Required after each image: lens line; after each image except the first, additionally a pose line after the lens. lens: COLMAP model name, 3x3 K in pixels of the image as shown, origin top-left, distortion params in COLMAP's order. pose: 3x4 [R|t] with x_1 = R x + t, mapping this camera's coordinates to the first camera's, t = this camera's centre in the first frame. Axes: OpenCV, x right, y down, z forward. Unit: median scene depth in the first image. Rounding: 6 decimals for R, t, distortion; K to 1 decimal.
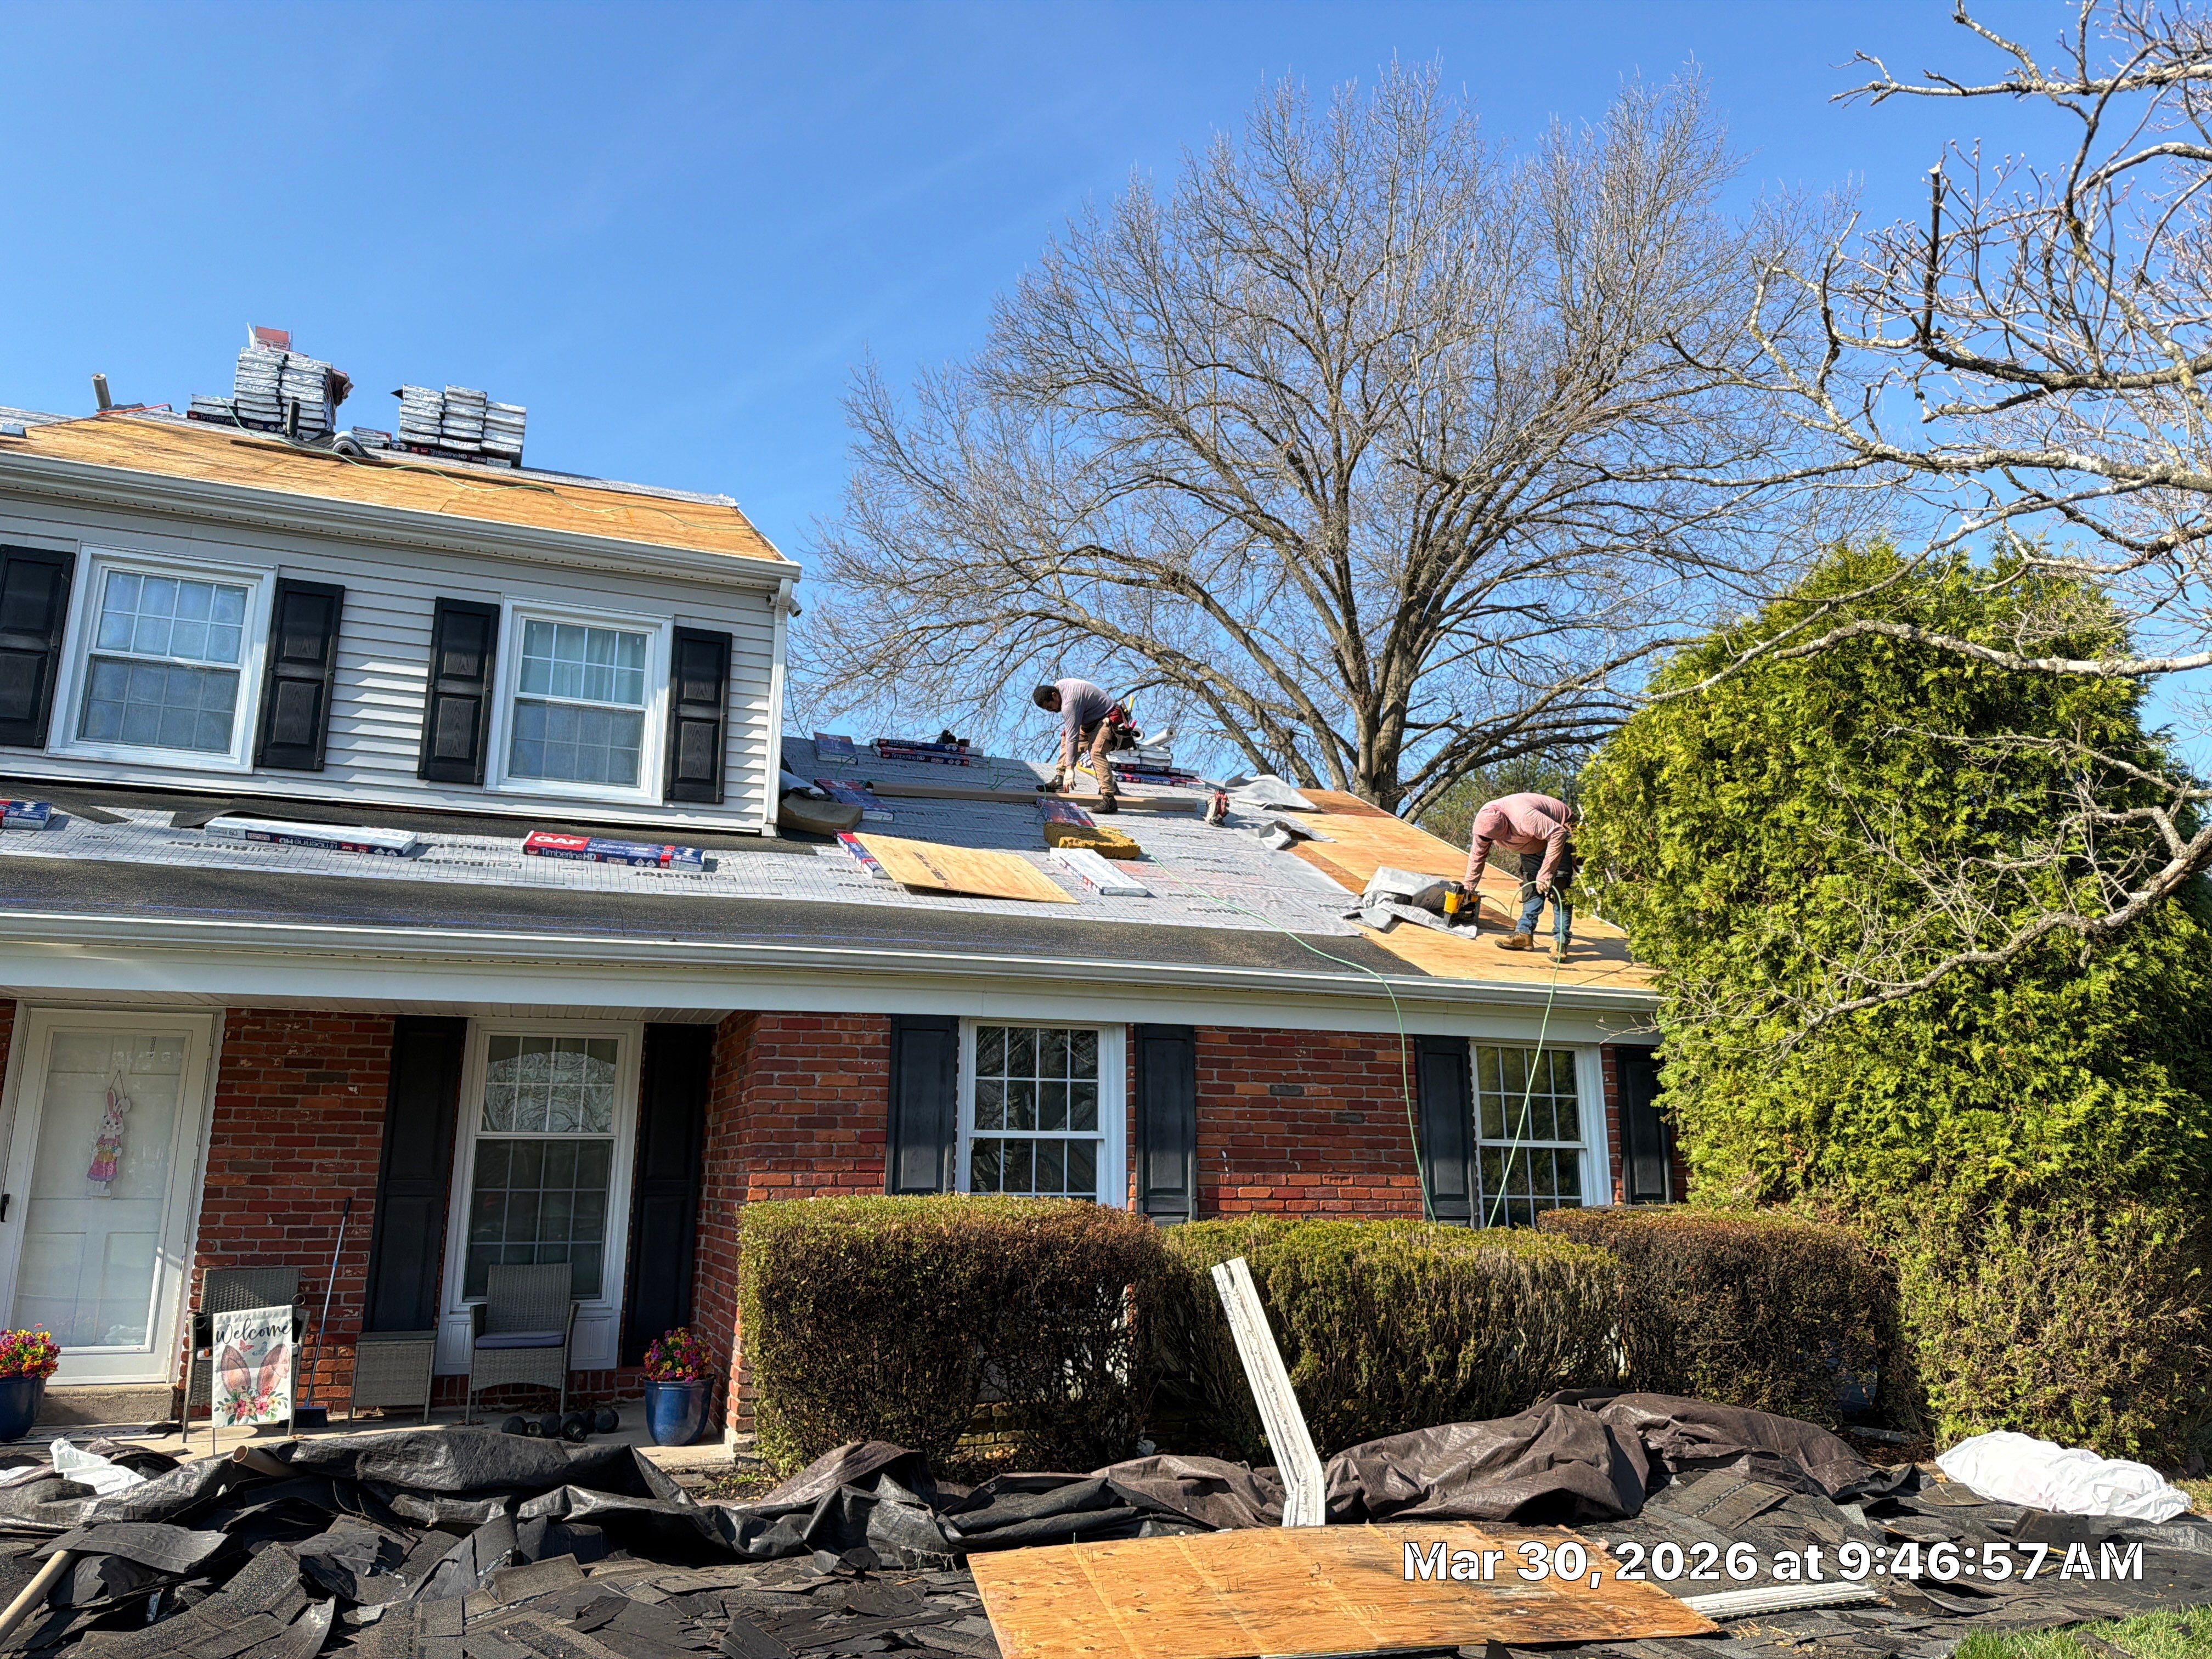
lens RADIAL K [[1597.7, 0, 1136.0], [0, 1597.7, 835.0], [0, 0, 1]] dist [0.166928, -0.321722]
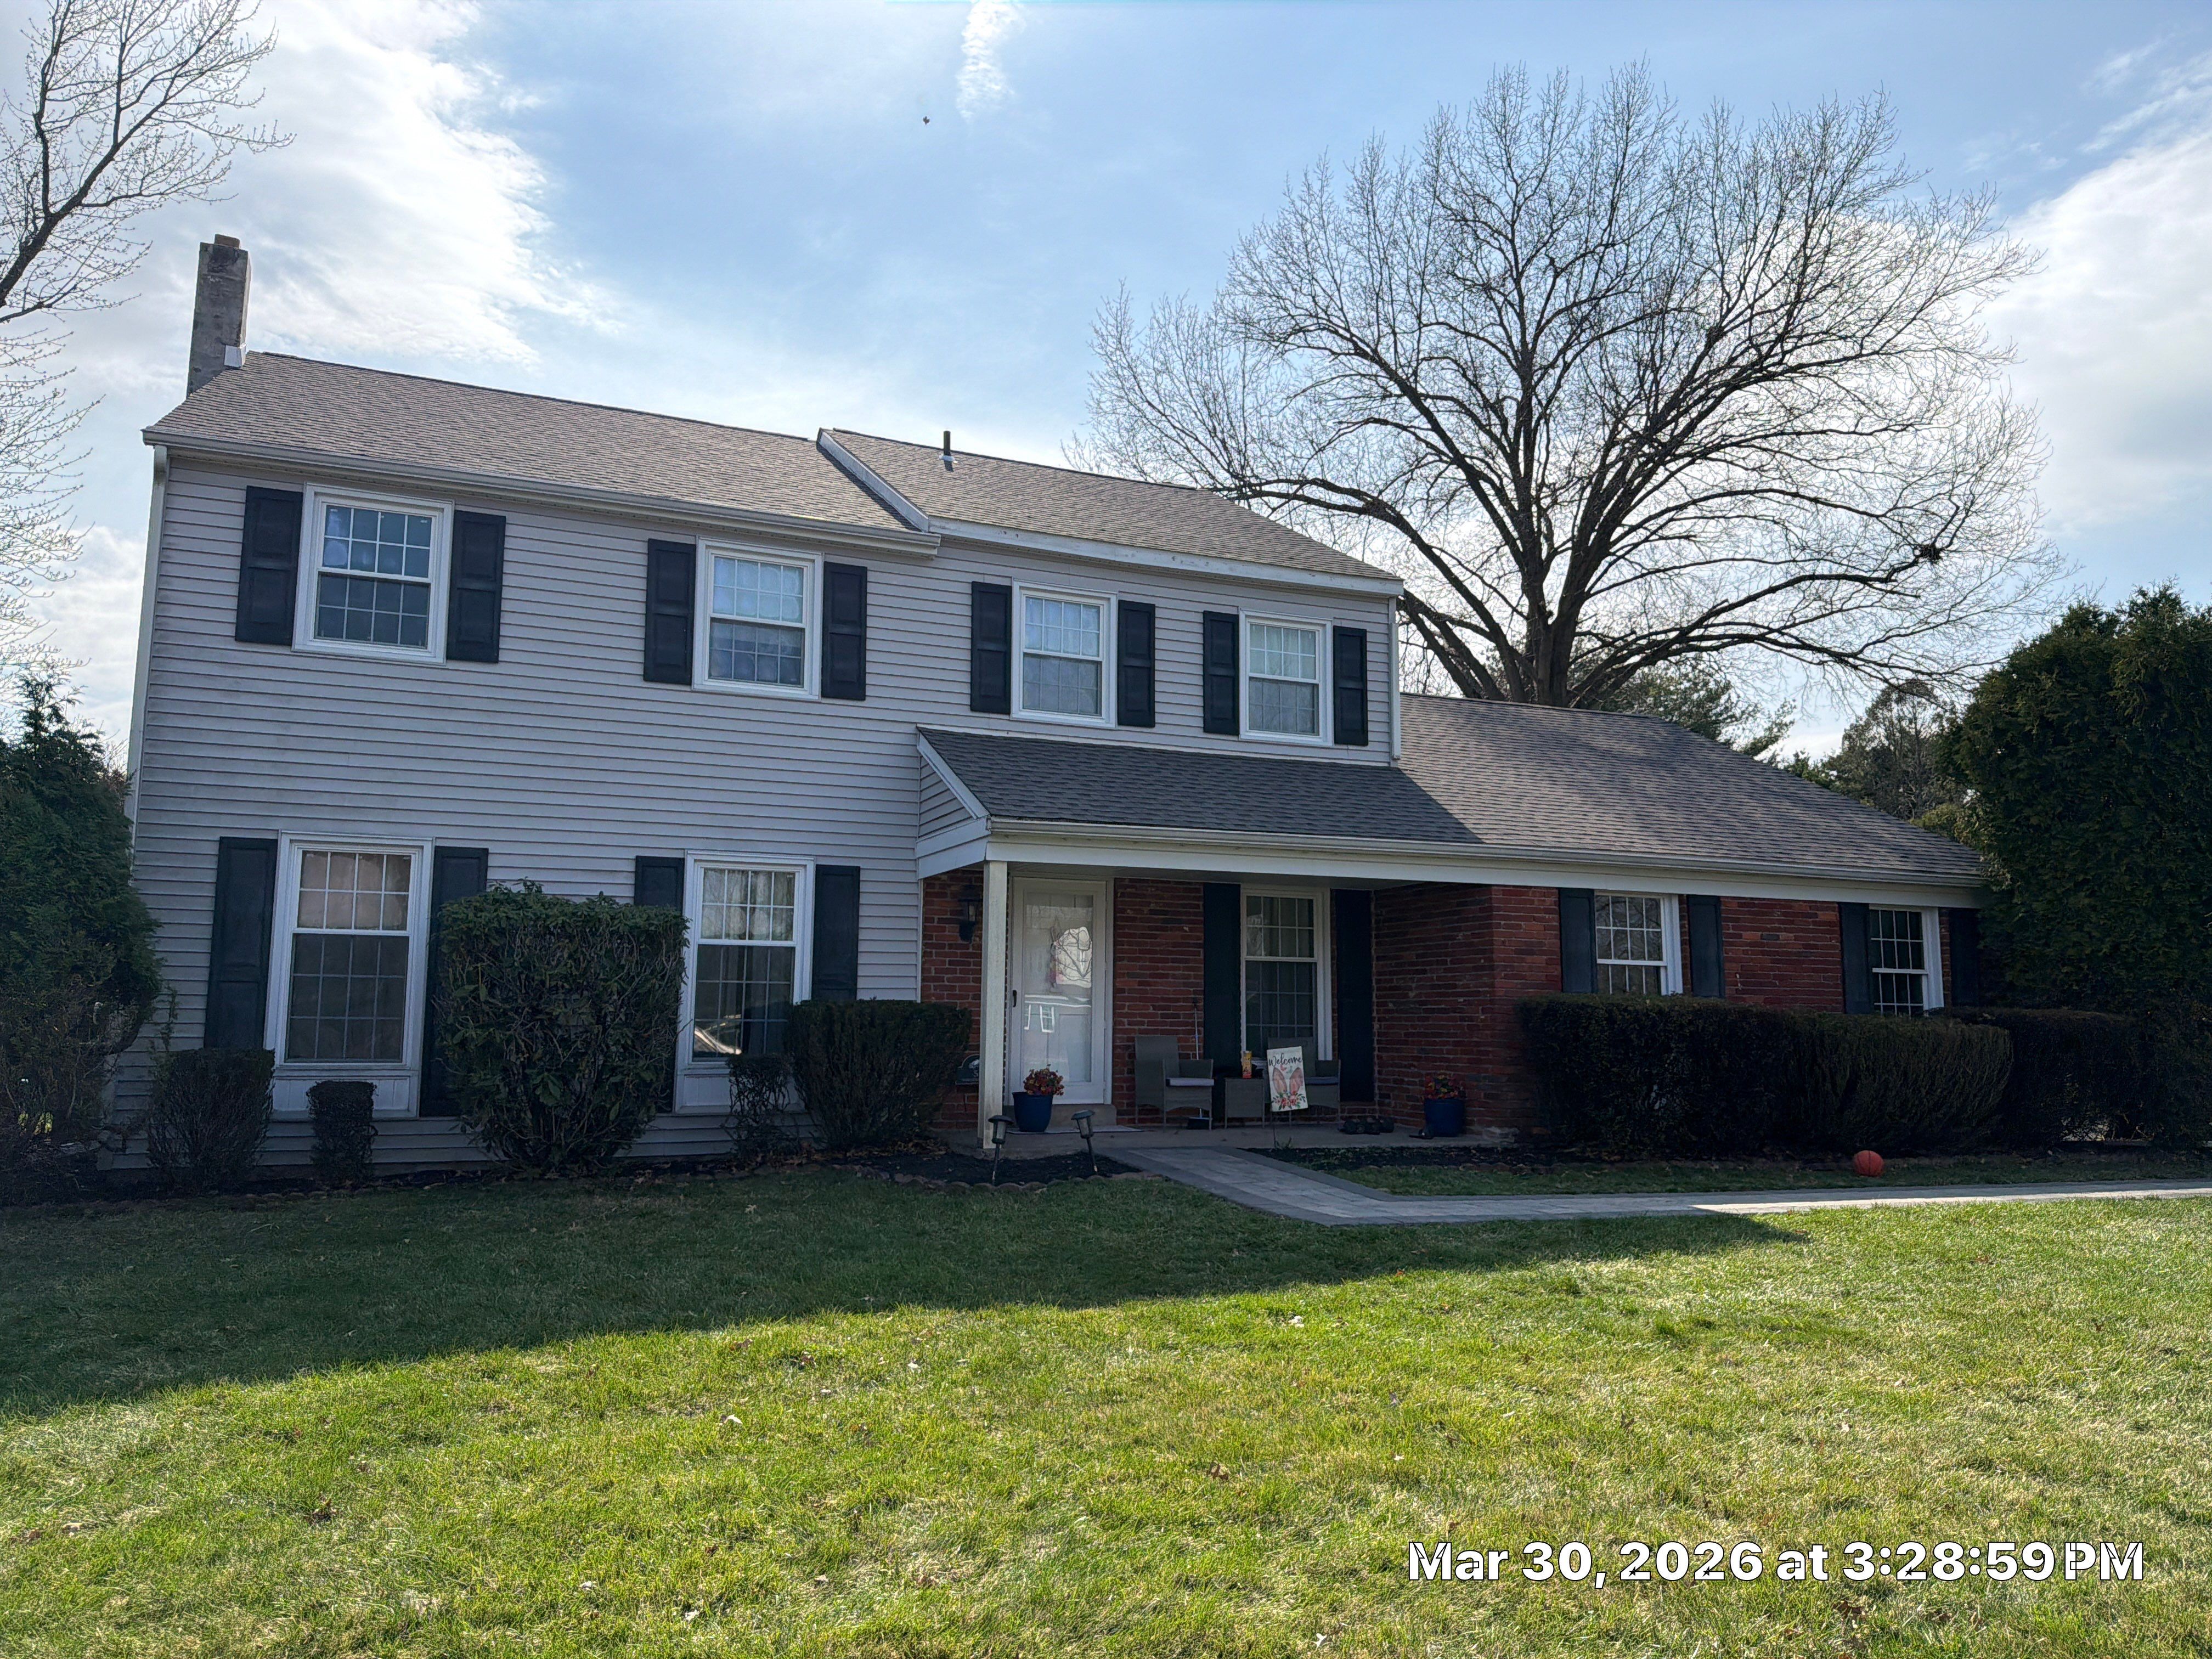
lens RADIAL K [[1597.7, 0, 1136.0], [0, 1597.7, 835.0], [0, 0, 1]] dist [0.166928, -0.321722]
pose [[0.999479, 0.007787, 0.031309, -0.563966], [-0.010426, 0.996324, 0.085023, -0.066628], [-0.030531, -0.085305, 0.995887, -0.538292]]
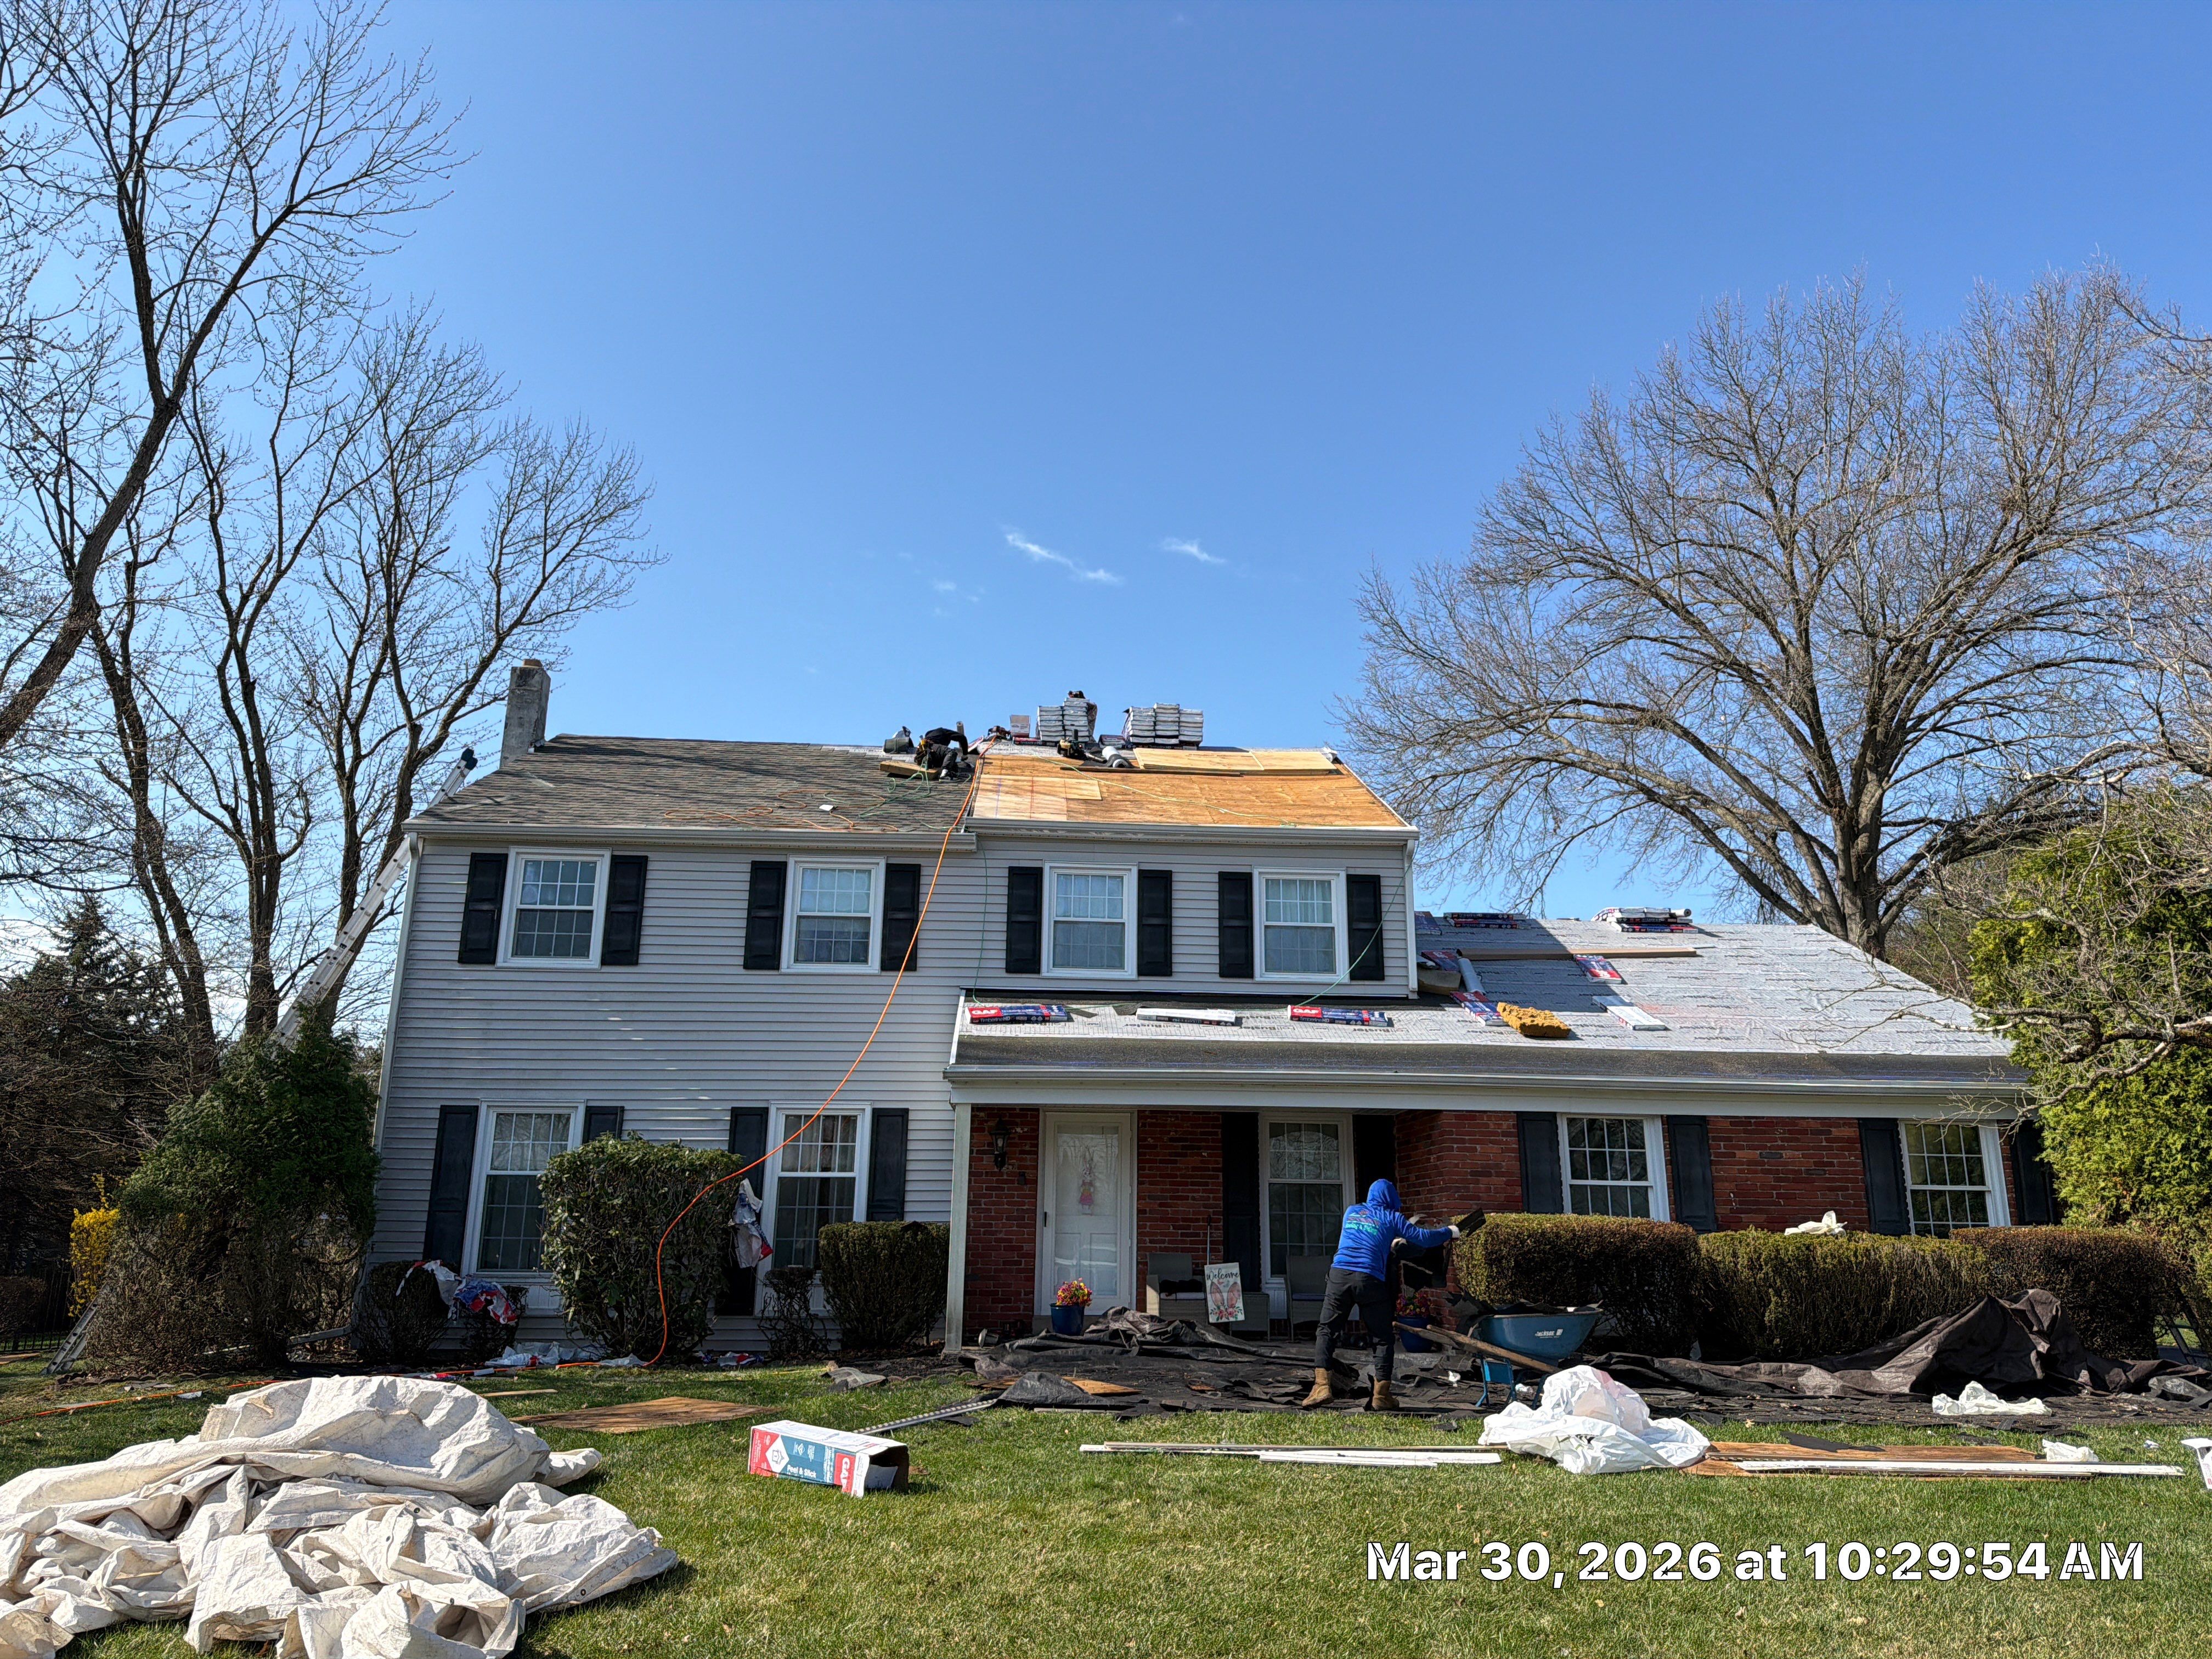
lens RADIAL K [[1582.4, 0, 1106.0], [0, 1582.4, 829.5], [0, 0, 1]] dist [0.092119, -0.116691]
pose [[0.950682, -0.072954, -0.301466, -0.027512], [0.057913, 0.996604, -0.058543, -0.102996], [0.304713, 0.038197, 0.951678, -0.698396]]
